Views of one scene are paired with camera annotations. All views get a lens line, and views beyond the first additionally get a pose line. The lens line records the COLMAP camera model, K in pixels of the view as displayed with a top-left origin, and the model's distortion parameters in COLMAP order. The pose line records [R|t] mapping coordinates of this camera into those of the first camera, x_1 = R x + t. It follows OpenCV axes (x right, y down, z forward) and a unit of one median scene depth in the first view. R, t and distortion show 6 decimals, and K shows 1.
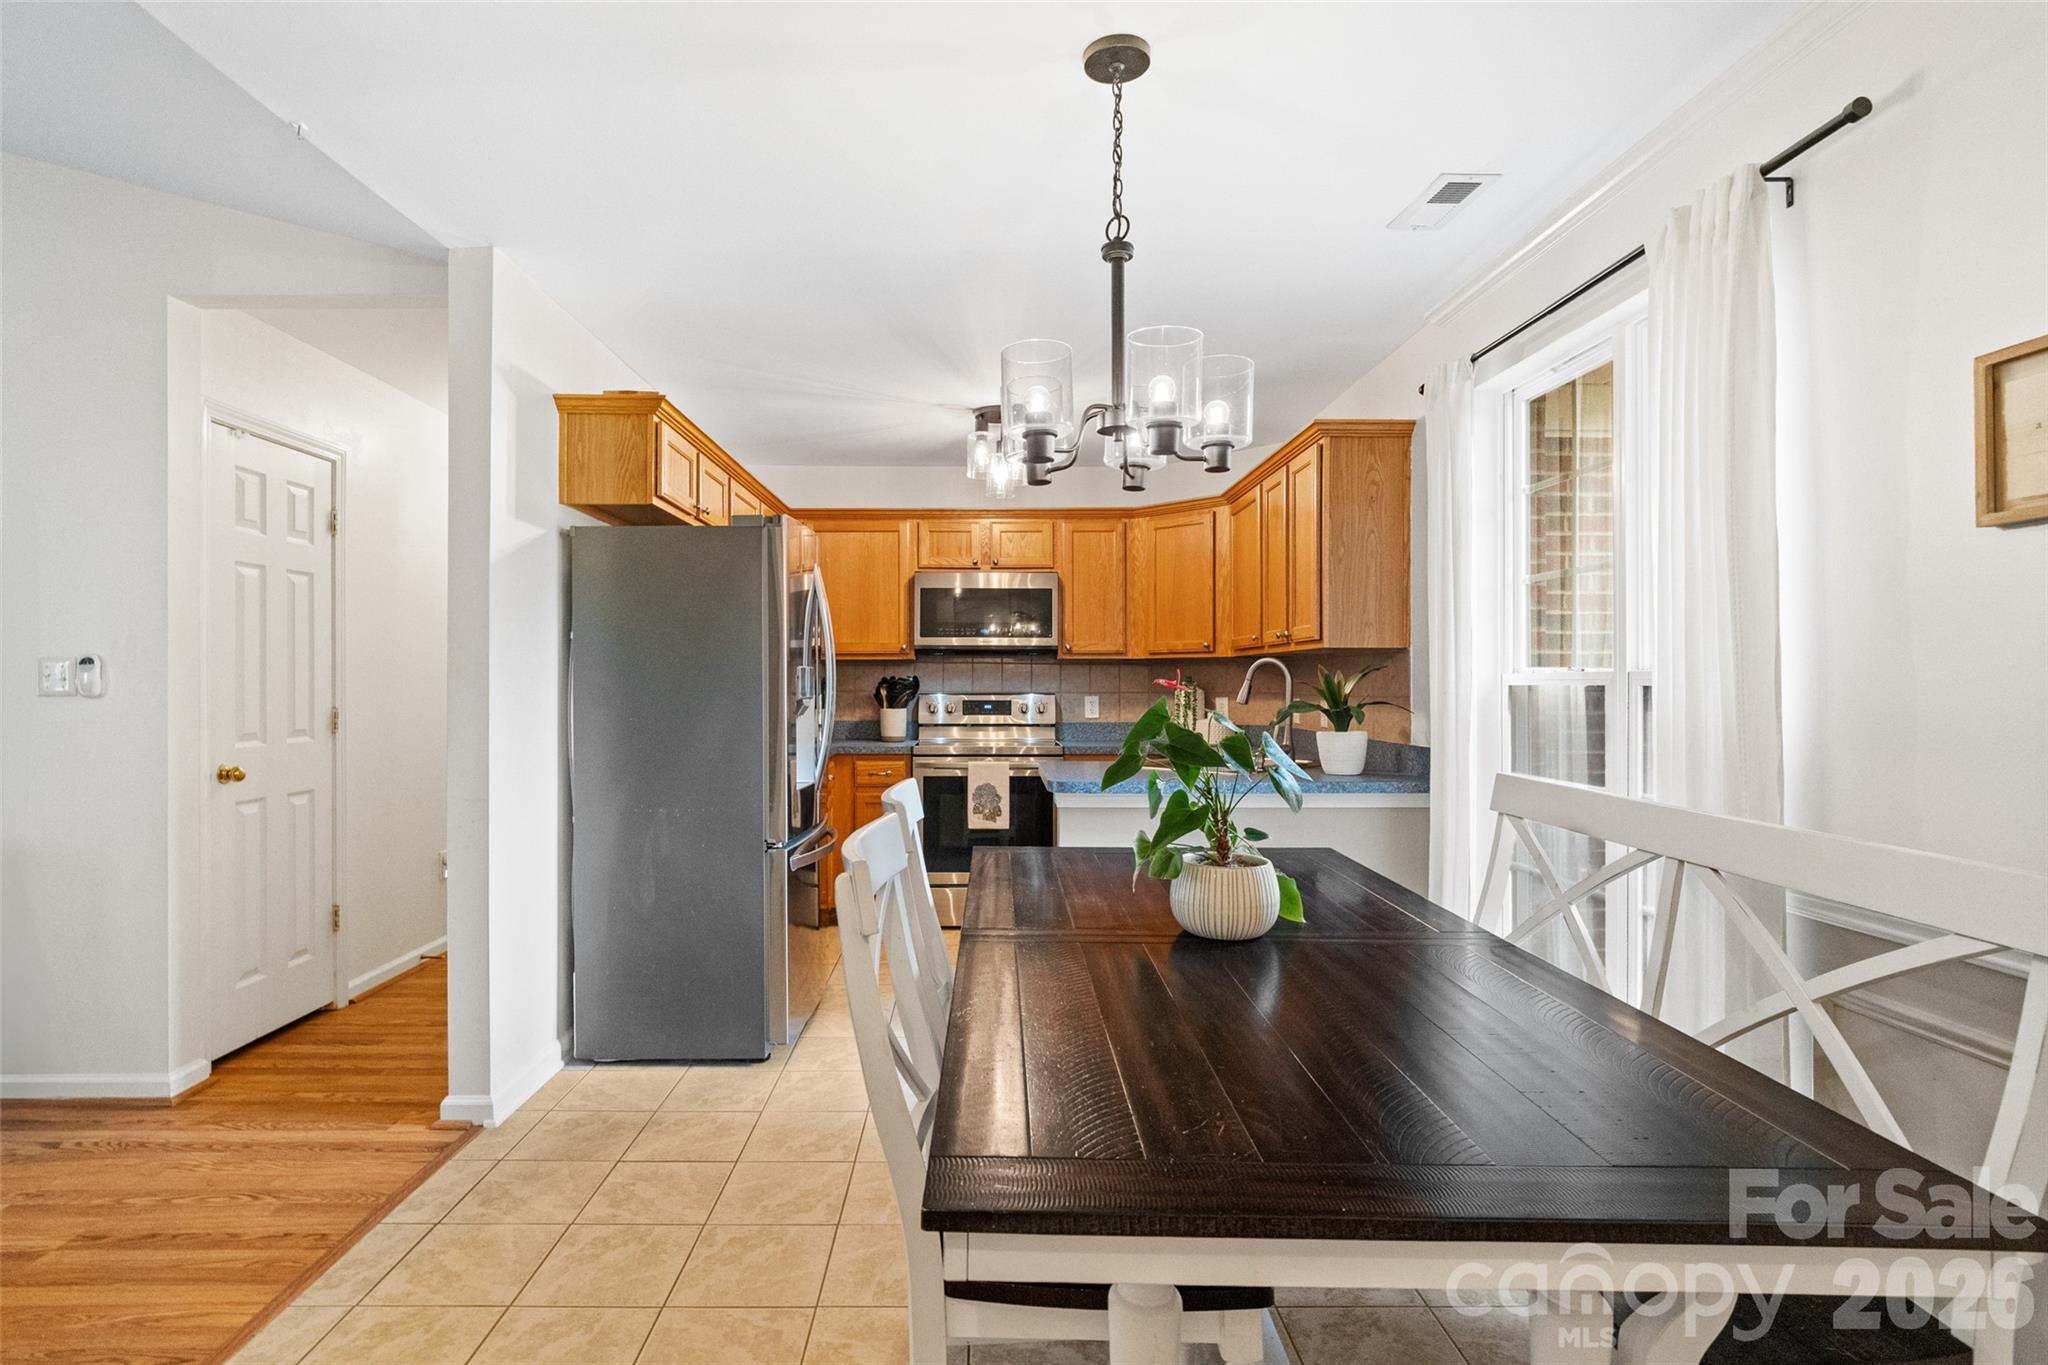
lens RADIAL K [[1013.4, 0, 996.2], [0, 1013.4, 681.5], [0, 0, 1]] dist [-0.023448, 0.013000]
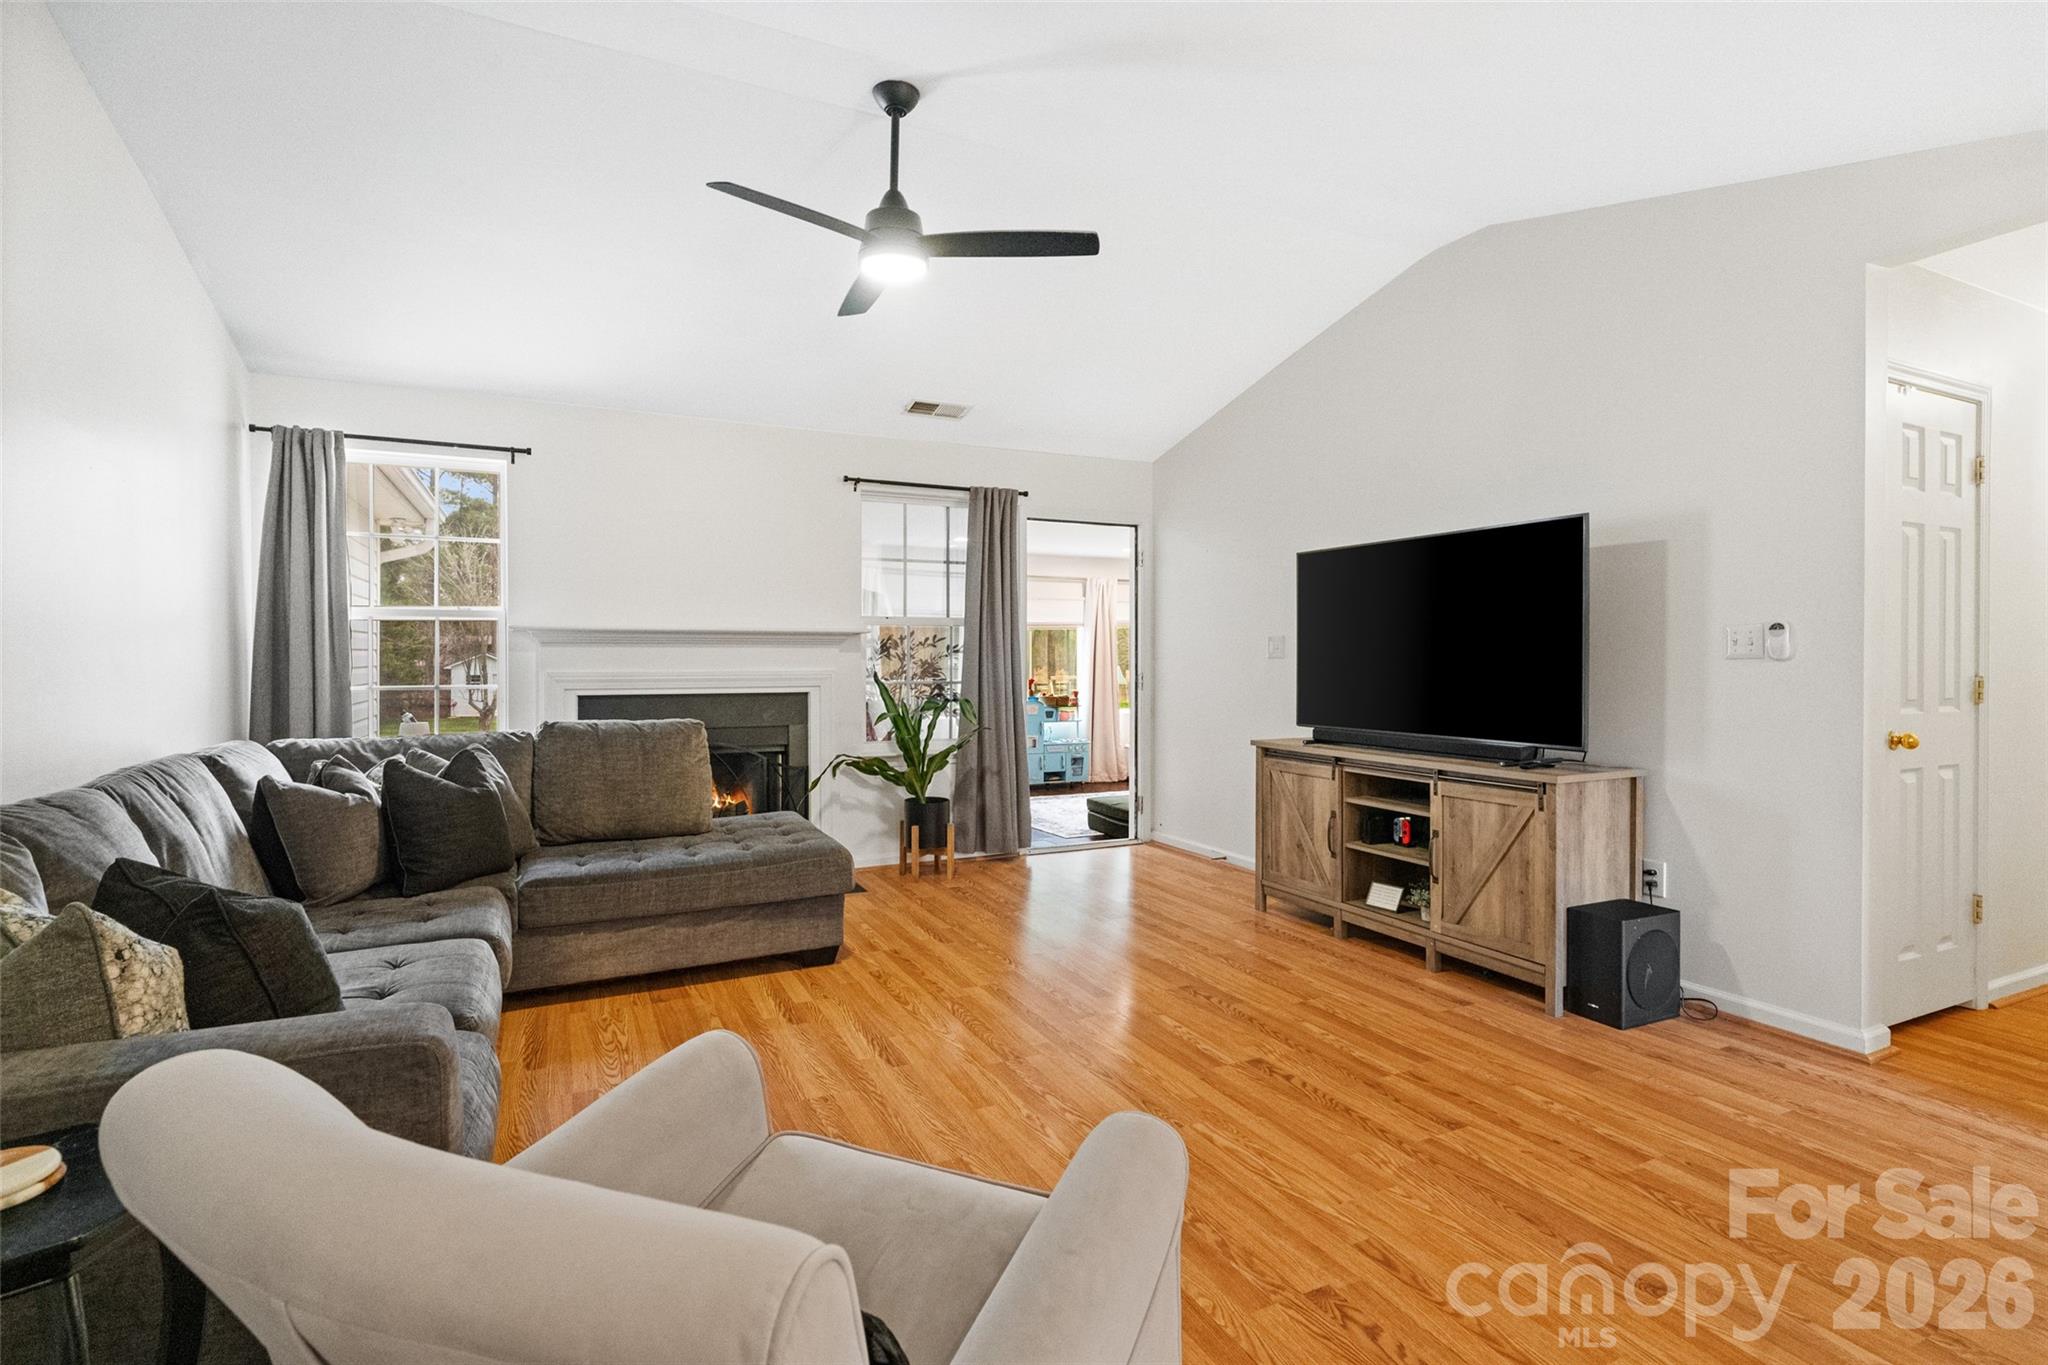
lens RADIAL K [[979.4, 0, 1022.6], [0, 979.4, 667.0], [0, 0, 1]] dist [-0.003553, 0.000404]
pose [[0.429184, 0.008559, -0.903177, -0.254178], [-0.002821, 0.999963, 0.008135, 0.014514], [0.903213, -0.000943, 0.429192, -0.163861]]
